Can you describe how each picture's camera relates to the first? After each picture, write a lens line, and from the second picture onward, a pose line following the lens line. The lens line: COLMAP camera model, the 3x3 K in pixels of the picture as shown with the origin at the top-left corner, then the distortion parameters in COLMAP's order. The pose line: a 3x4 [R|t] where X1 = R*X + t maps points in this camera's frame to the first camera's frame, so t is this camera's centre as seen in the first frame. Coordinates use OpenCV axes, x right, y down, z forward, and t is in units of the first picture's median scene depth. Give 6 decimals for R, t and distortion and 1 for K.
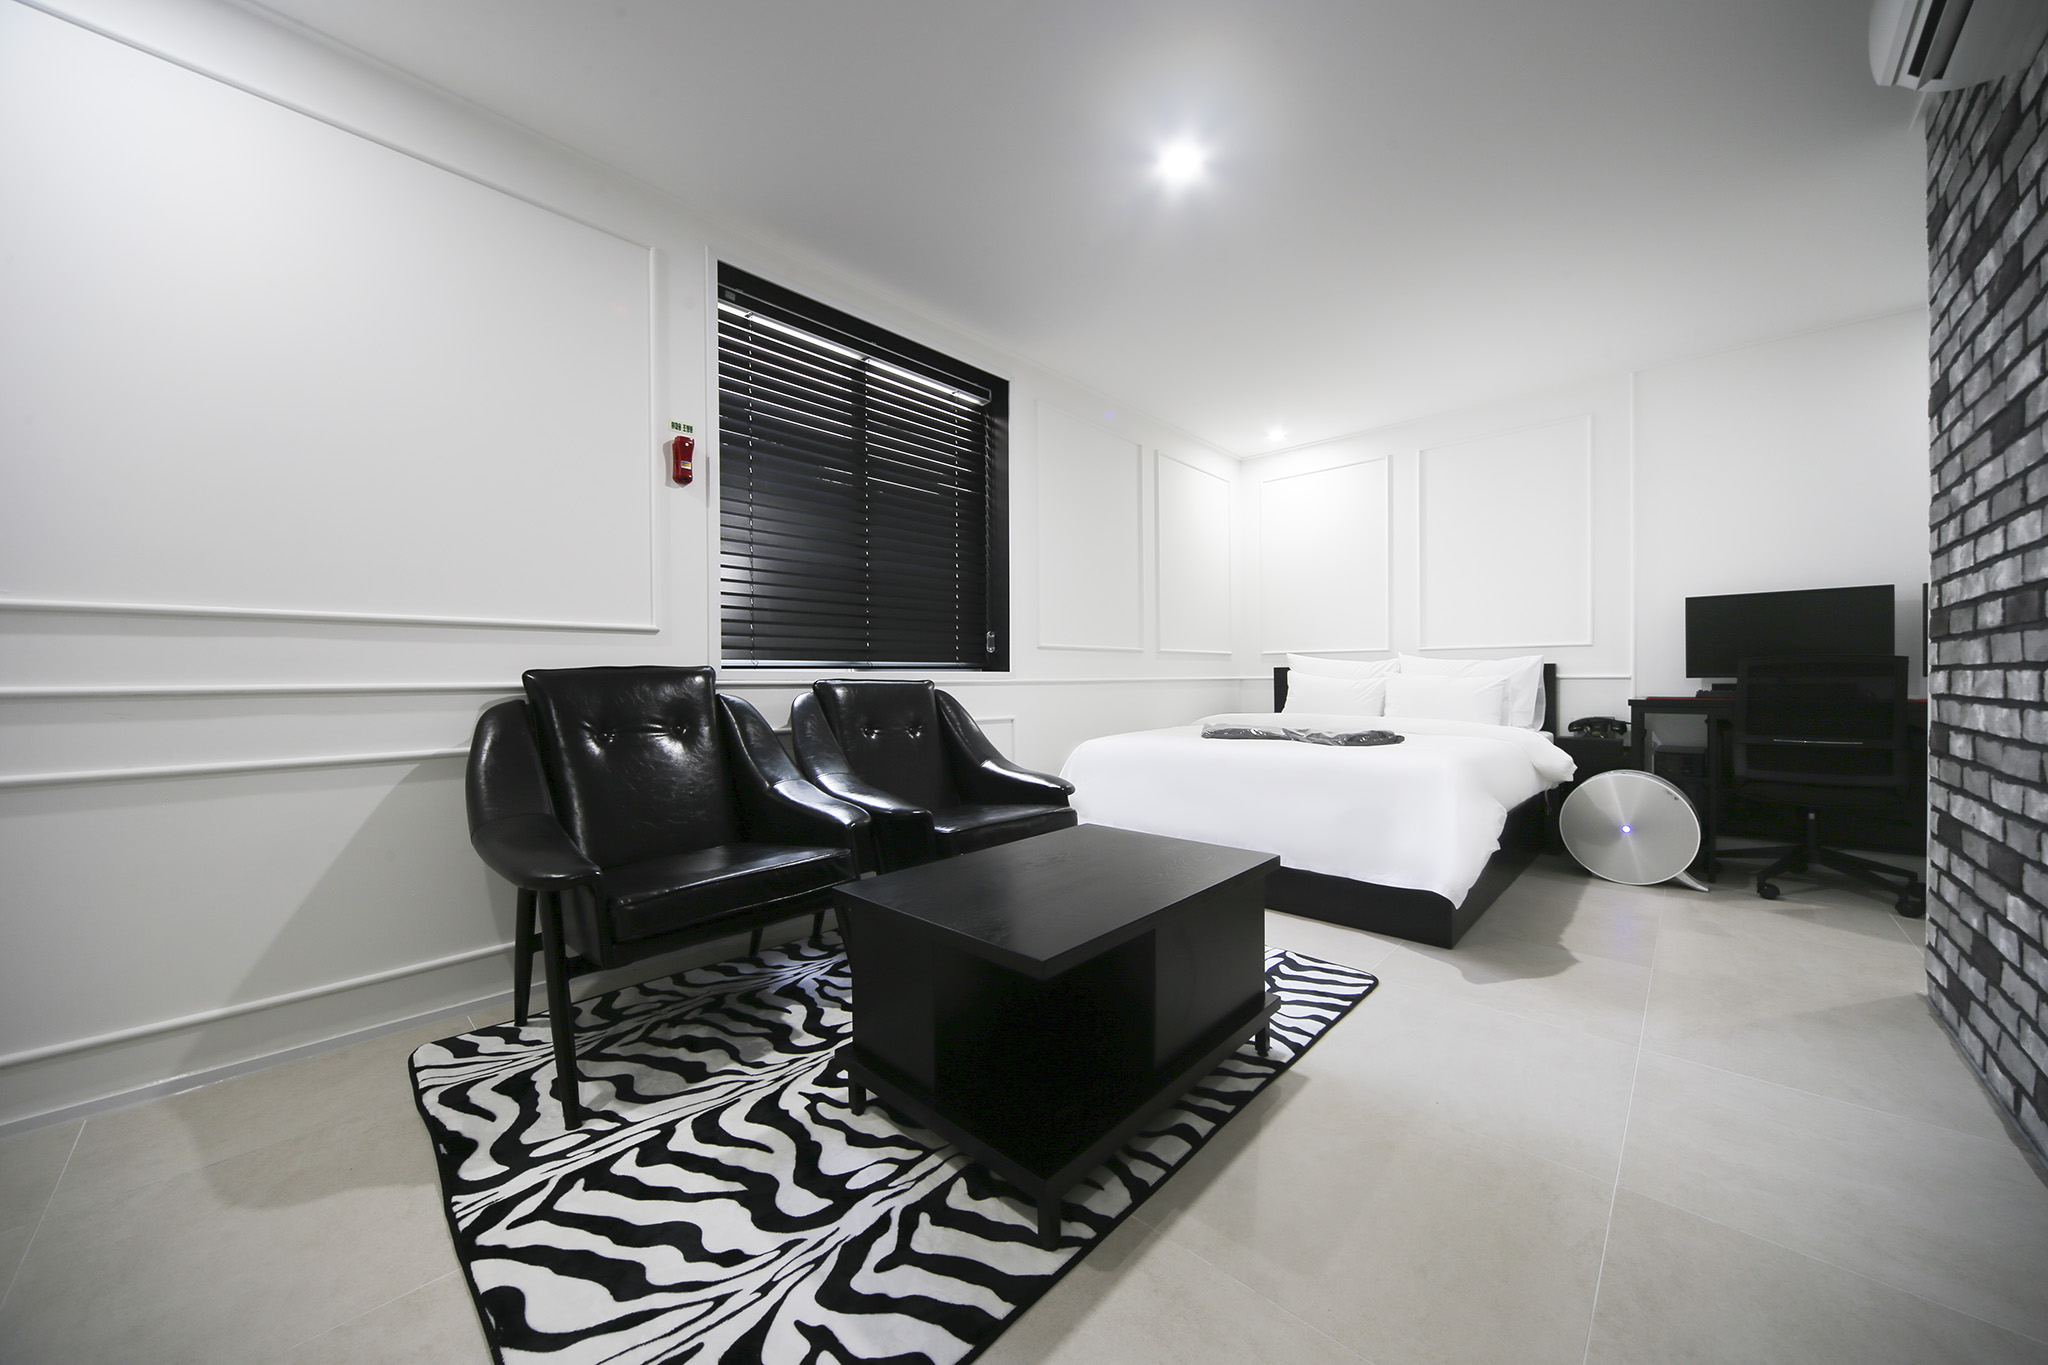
lens RADIAL K [[688.1, 0, 1023.0], [0, 688.1, 677.6], [0, 0, 1]] dist [-0.011244, 0.000036]
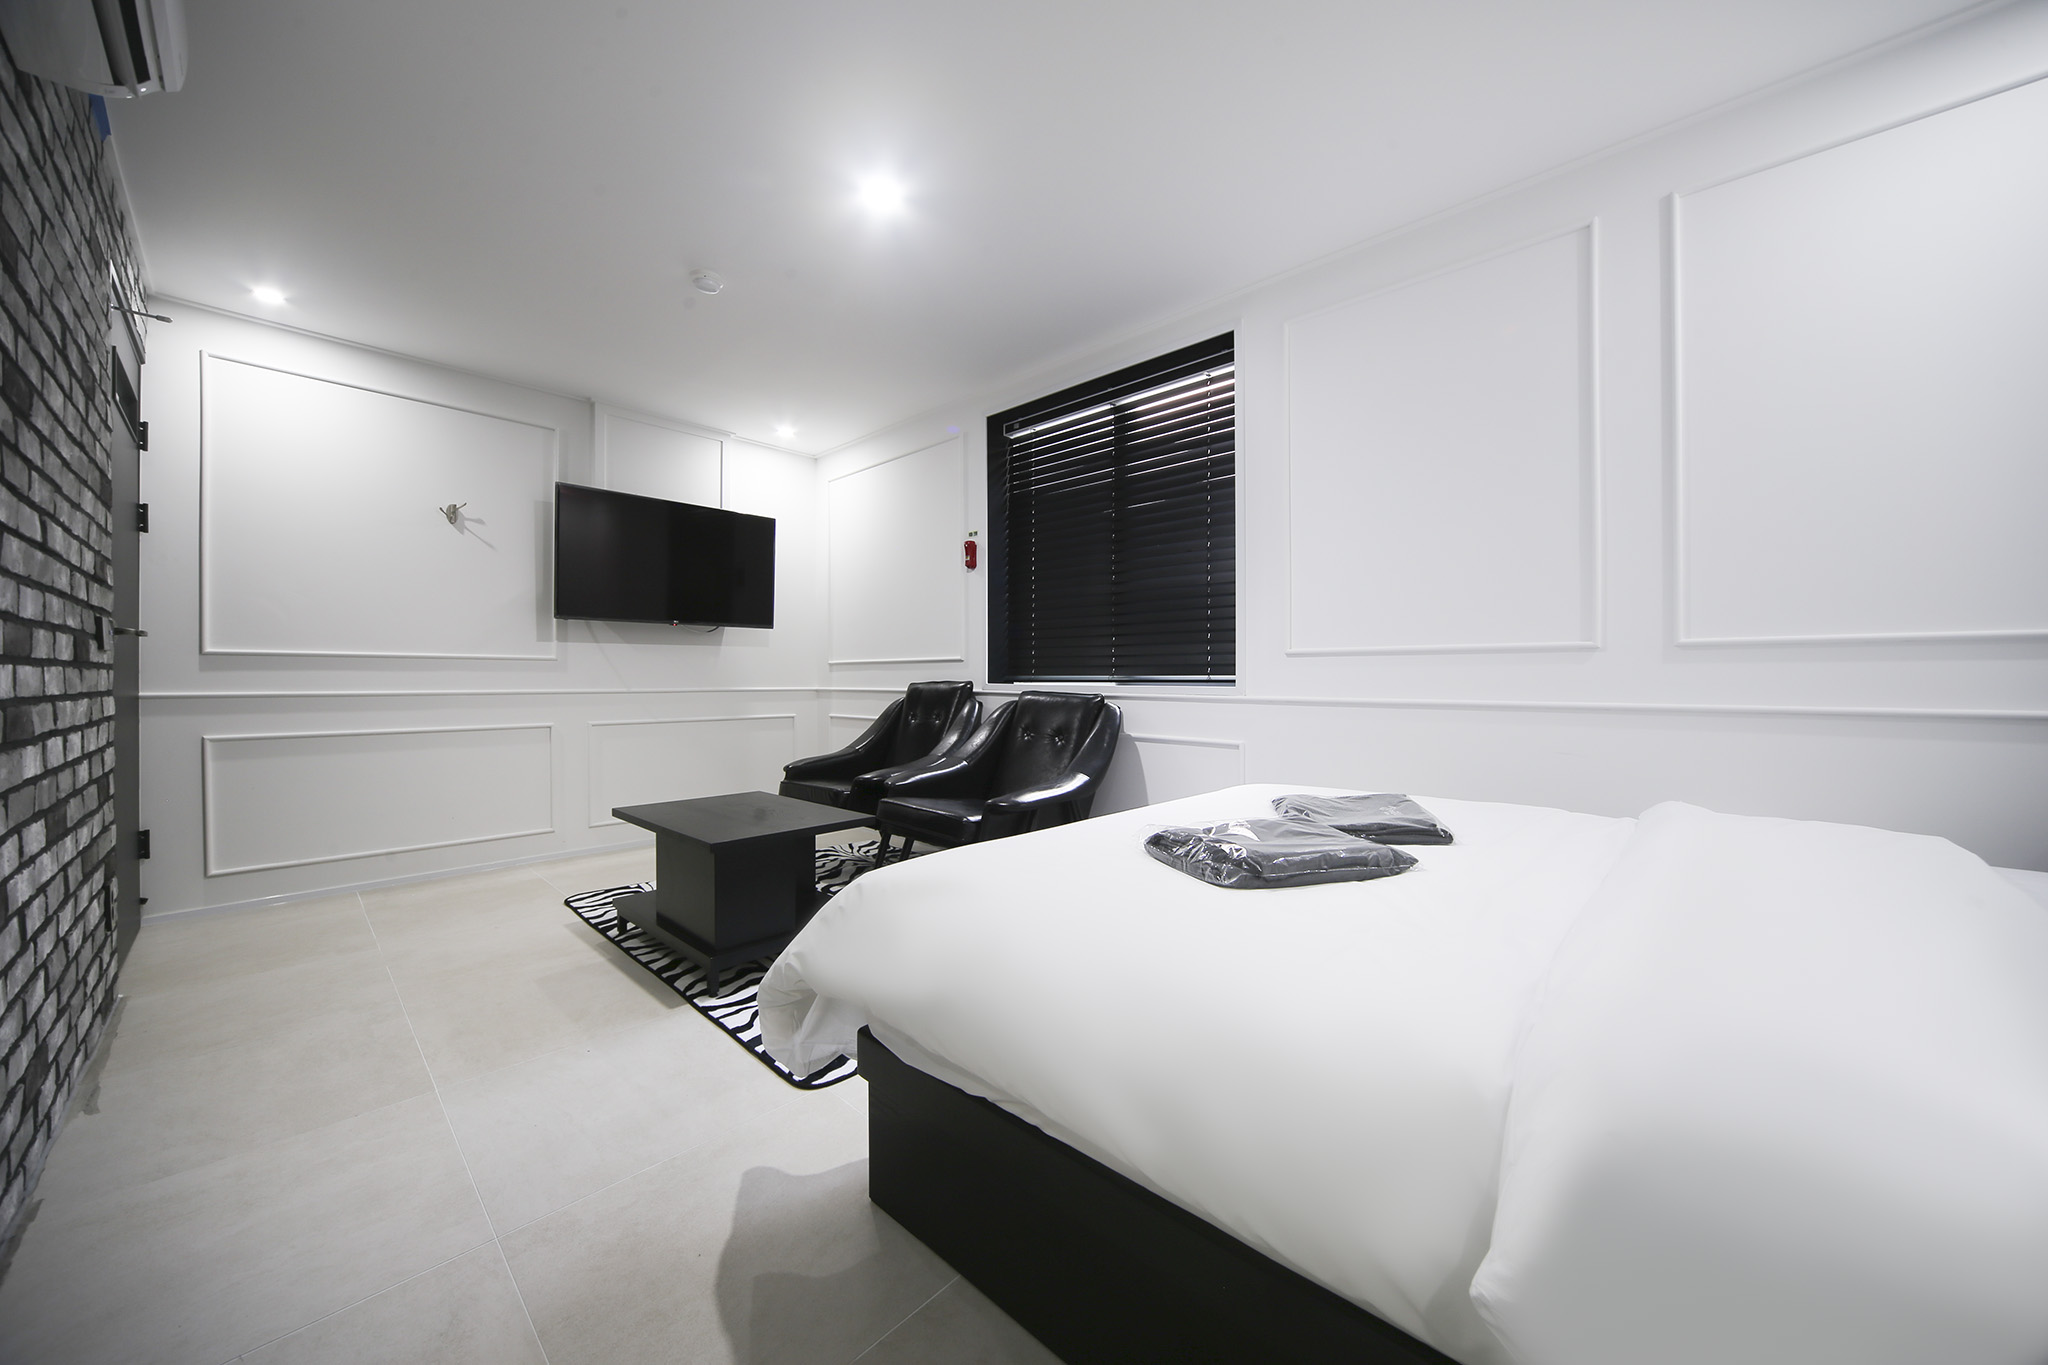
lens RADIAL K [[688.1, 0, 1023.0], [0, 688.1, 681.3], [0, 0, 1]] dist [-0.011244, 0.000036]
pose [[0.047071, -0.003670, -0.998885, 1.132485], [-0.016019, 0.999862, -0.004428, -0.011843], [0.998763, 0.016209, 0.047006, 1.050567]]
